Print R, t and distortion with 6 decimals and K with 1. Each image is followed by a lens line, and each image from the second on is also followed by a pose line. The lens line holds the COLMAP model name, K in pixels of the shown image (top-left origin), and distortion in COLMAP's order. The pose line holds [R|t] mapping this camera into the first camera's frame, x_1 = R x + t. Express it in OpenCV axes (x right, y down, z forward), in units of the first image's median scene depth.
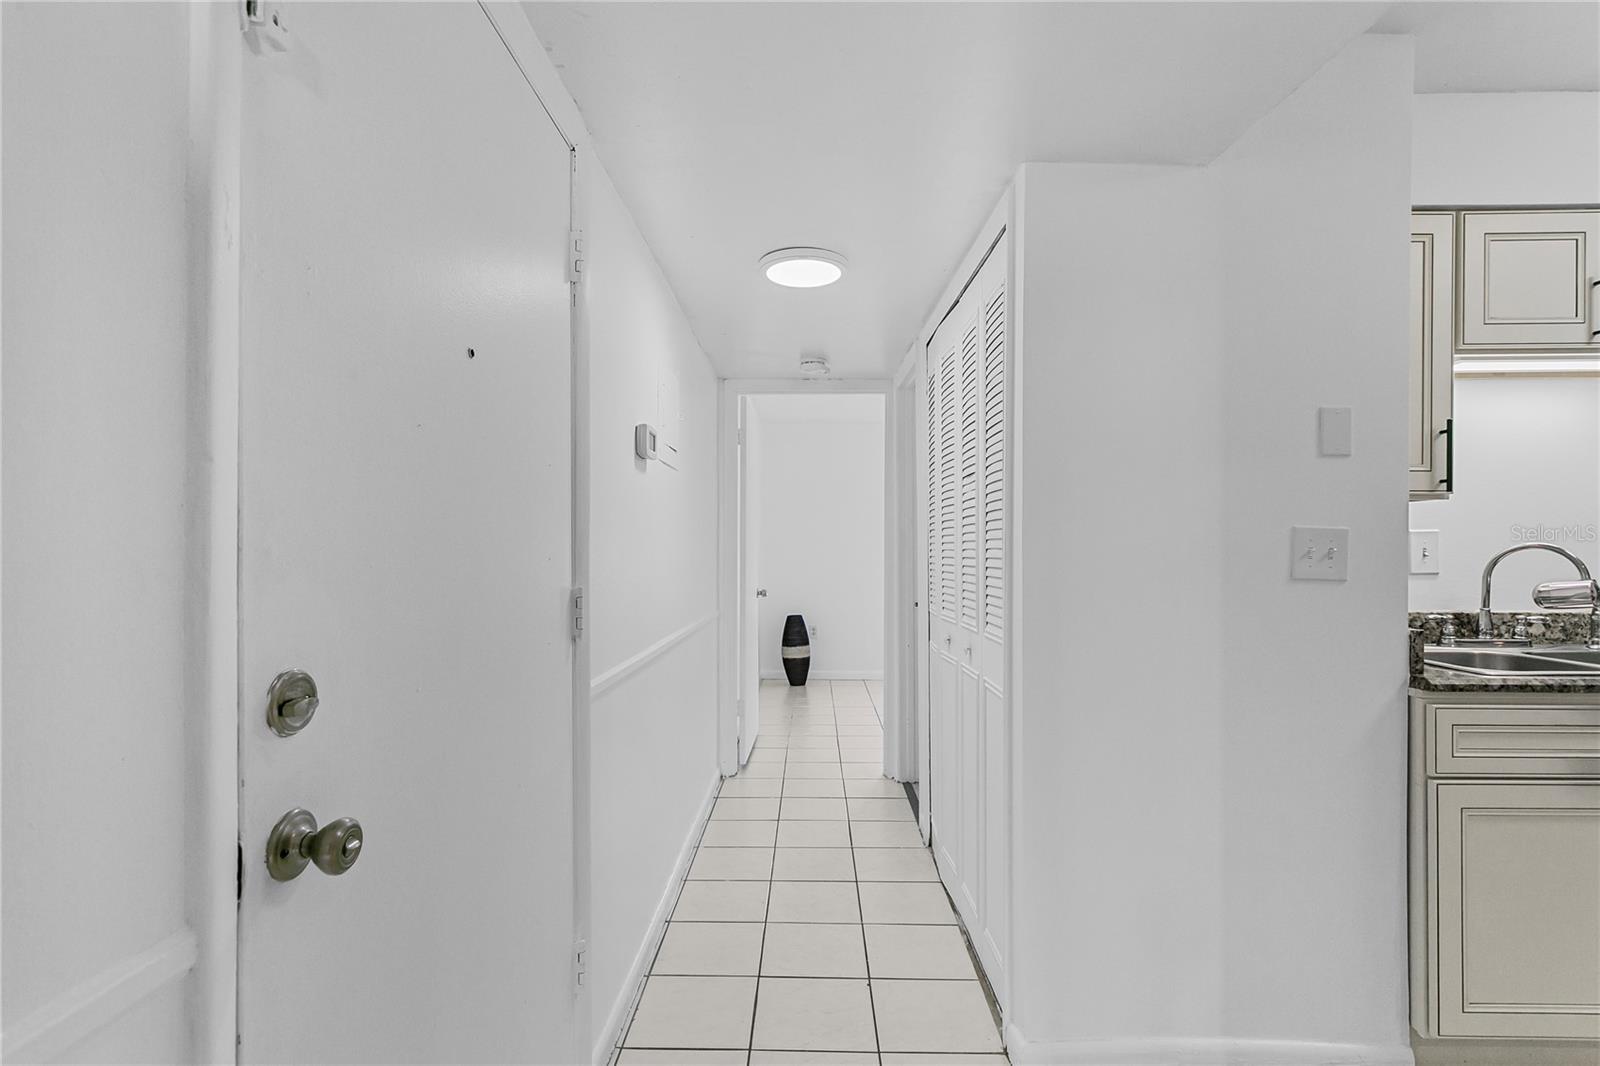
lens RADIAL K [[761.5, 0, 804.9], [0, 761.5, 547.9], [0, 0, 1]] dist [-0.001383, 0.000161]
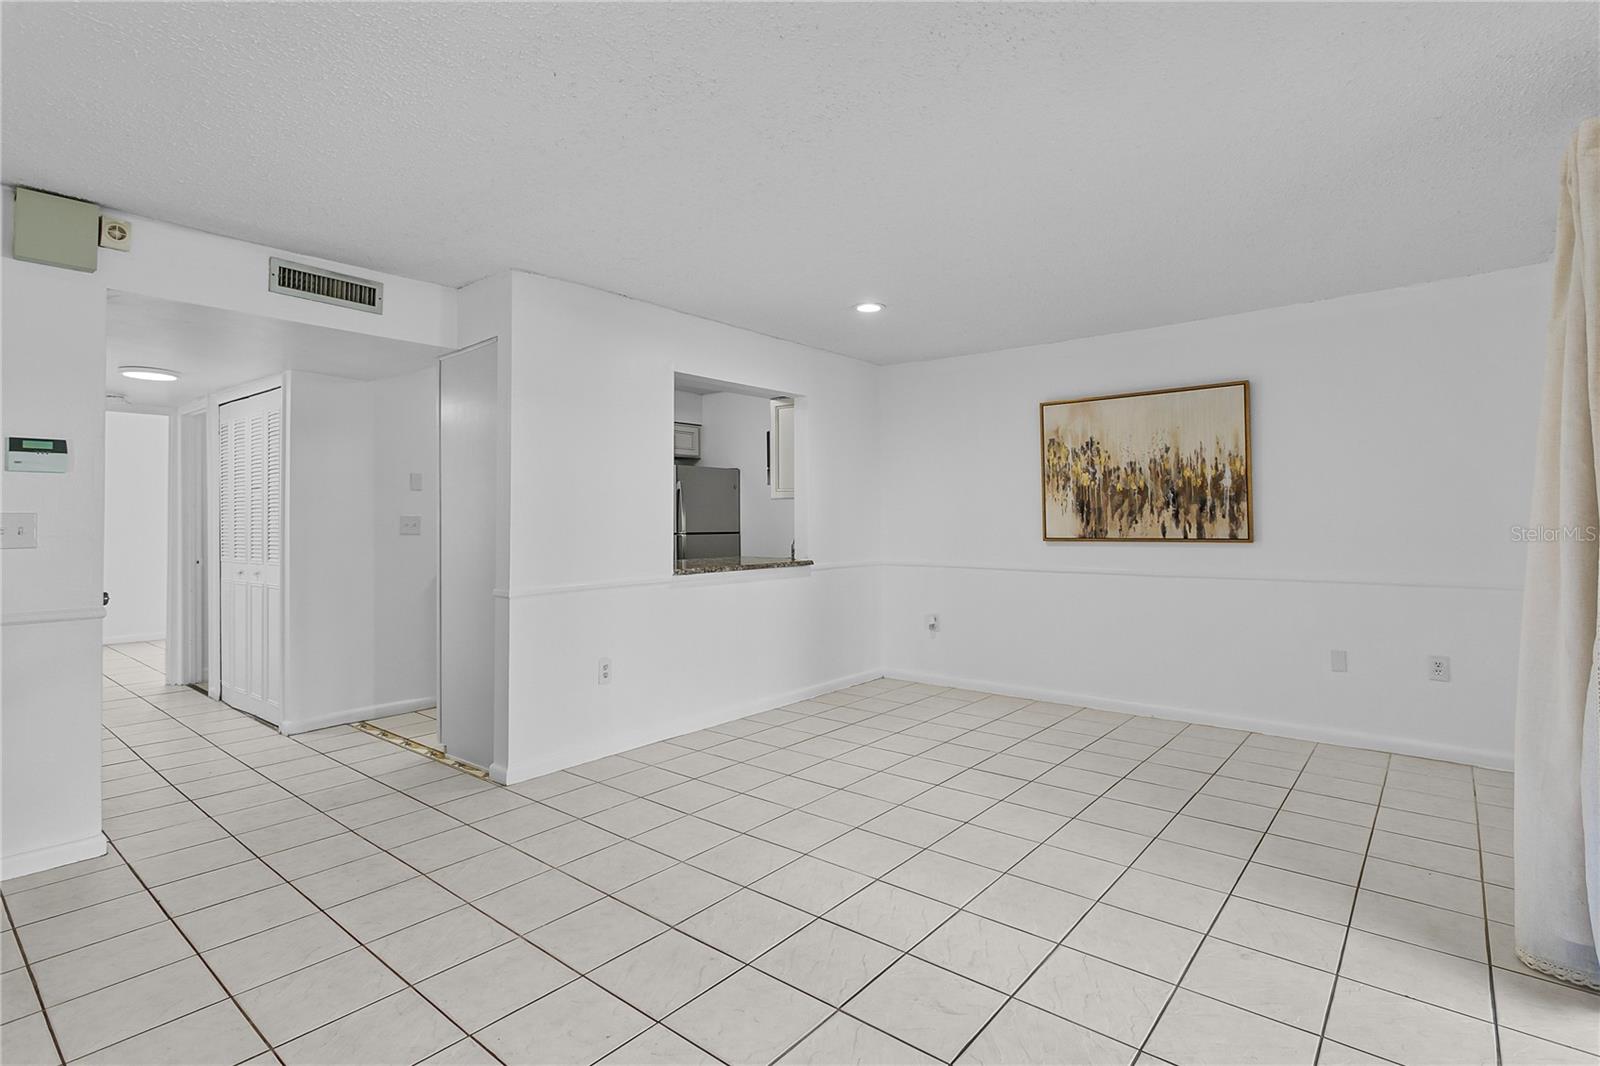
lens RADIAL K [[761.5, 0, 803.1], [0, 761.5, 516.6], [0, 0, 1]] dist [-0.001383, 0.000161]
pose [[0.622886, -0.001624, 0.782311, -0.517629], [0.004464, 0.999989, -0.001478, -0.010130], [-0.782300, 0.004413, 0.622886, -1.573276]]
